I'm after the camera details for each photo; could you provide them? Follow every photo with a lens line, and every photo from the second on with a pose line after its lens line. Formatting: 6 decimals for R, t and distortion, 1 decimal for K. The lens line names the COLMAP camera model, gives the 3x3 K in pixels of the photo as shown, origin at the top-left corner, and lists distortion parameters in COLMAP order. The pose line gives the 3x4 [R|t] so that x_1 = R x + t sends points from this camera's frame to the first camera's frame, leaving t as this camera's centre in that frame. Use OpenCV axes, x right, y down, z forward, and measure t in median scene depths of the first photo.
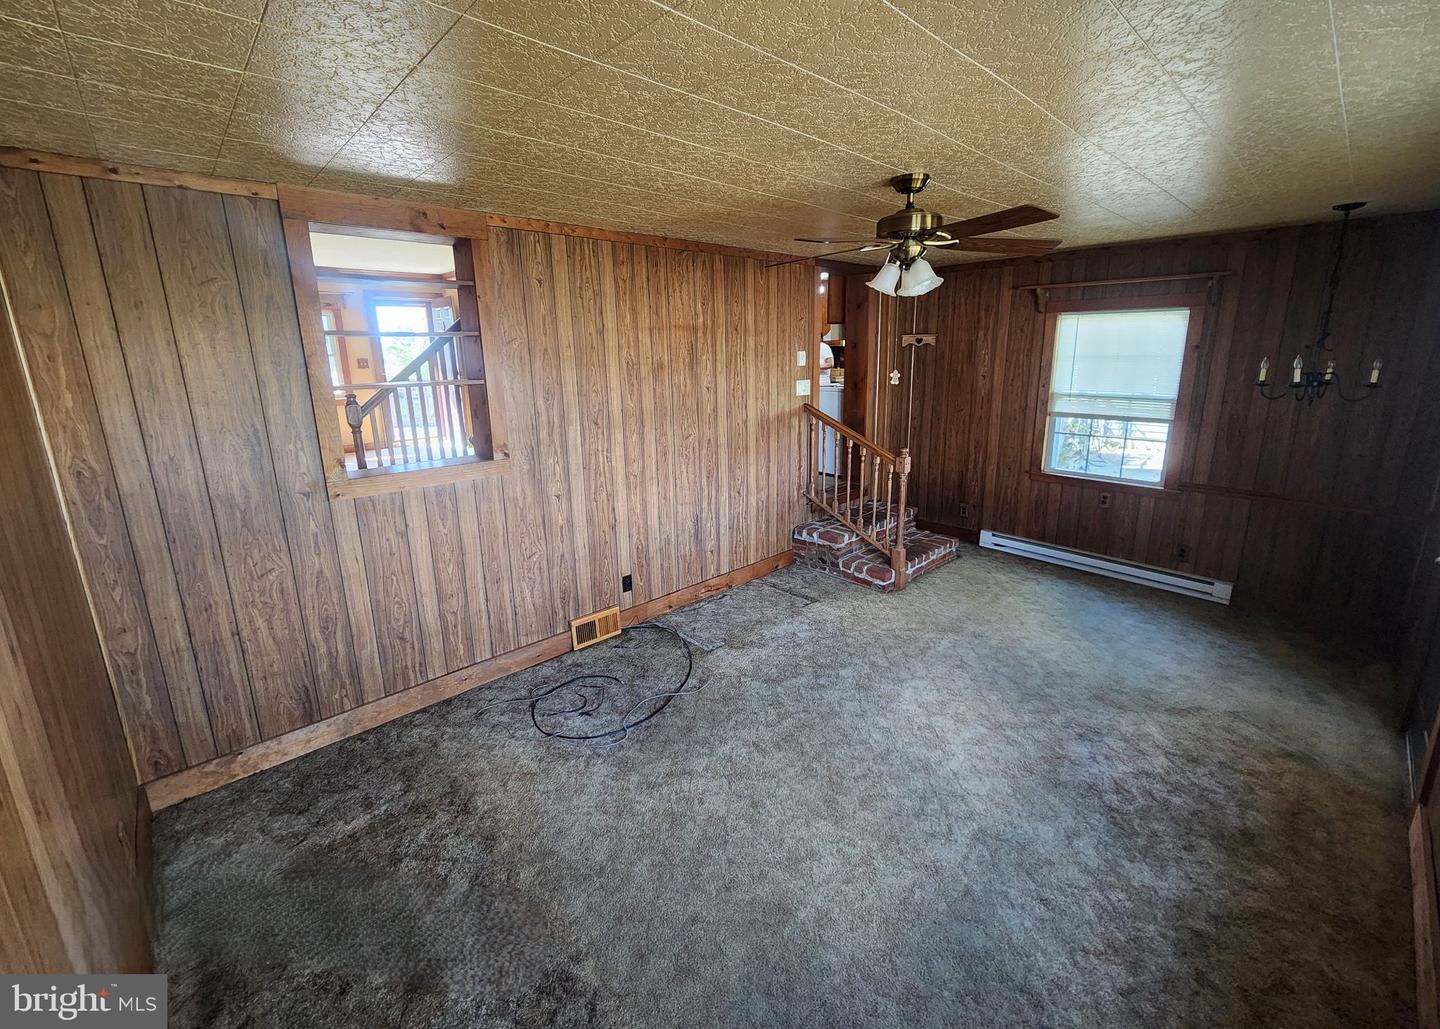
lens RADIAL K [[594.9, 0, 725.3], [0, 594.9, 486.8], [0, 0, 1]] dist [-0.003403, -0.000061]
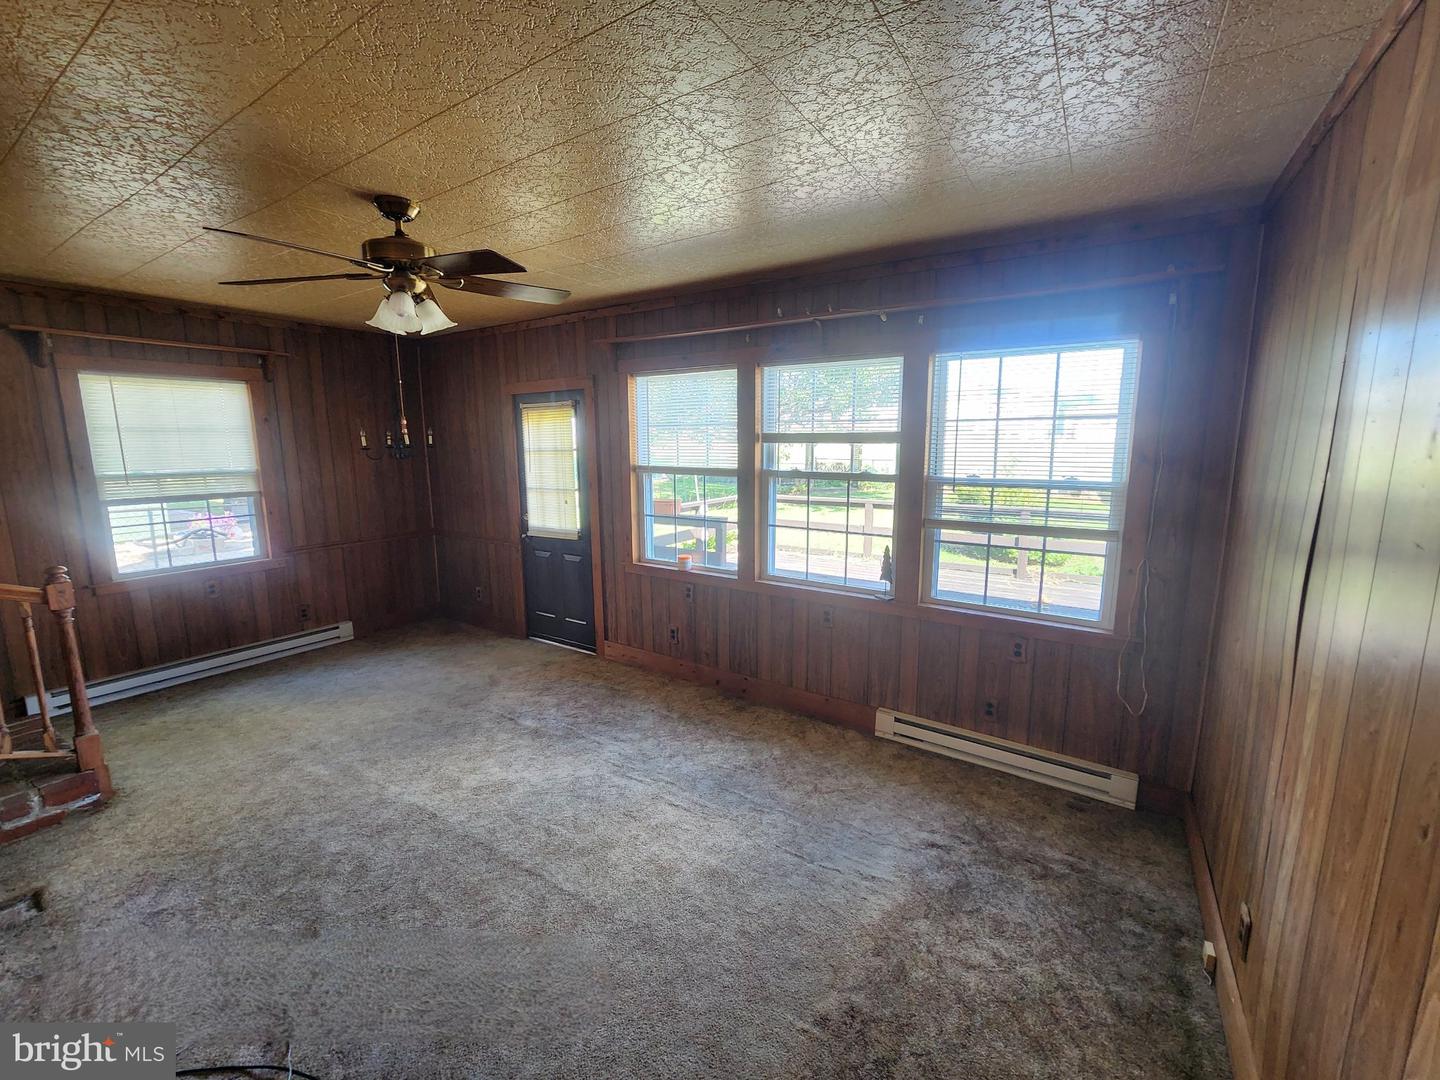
lens RADIAL K [[591.9, 0, 715.4], [0, 591.9, 540.5], [0, 0, 1]] dist [0.003943, 0.000101]
pose [[-0.223291, -0.150908, 0.962999, -0.513316], [0.231774, 0.951389, 0.202830, -0.072607], [-0.946796, 0.268488, -0.177460, 0.581955]]
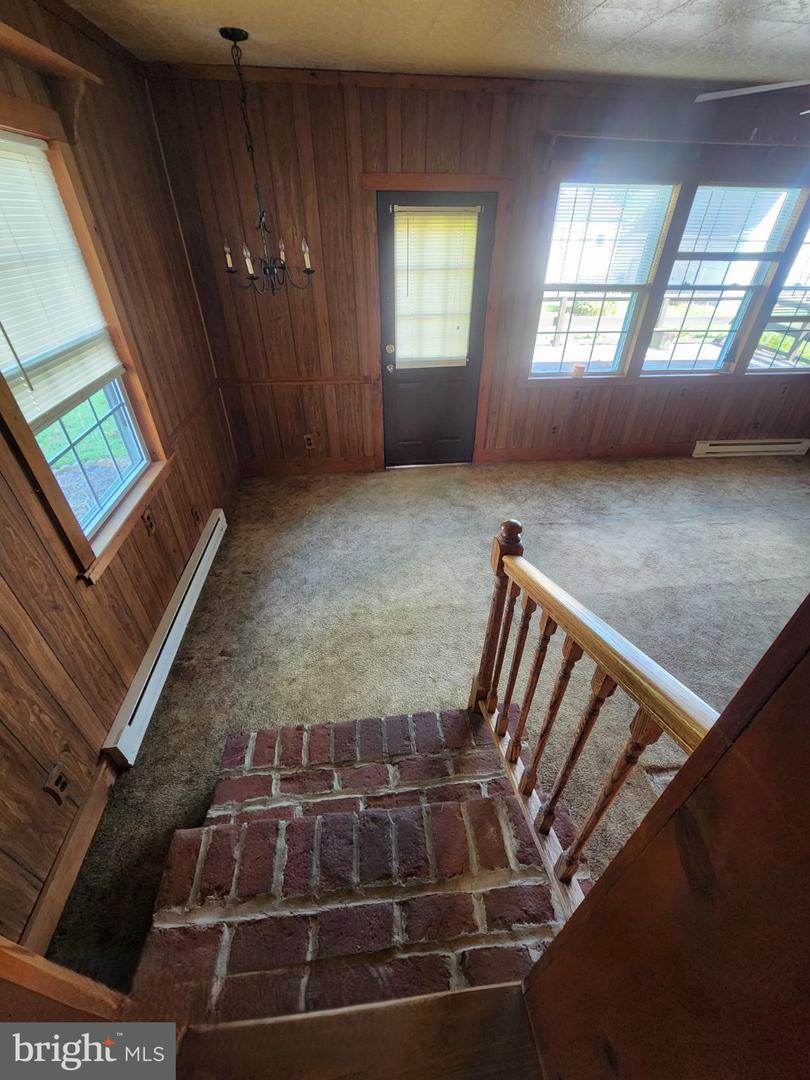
lens RADIAL K [[443.9, 0, 409.9], [0, 443.9, 540.3], [0, 0, 1]] dist [0.003943, 0.000101]
pose [[-0.801405, -0.349676, 0.485260, 0.253278], [0.133997, 0.685721, 0.715424, -0.362505], [-0.582920, 0.638368, -0.502684, 1.496145]]
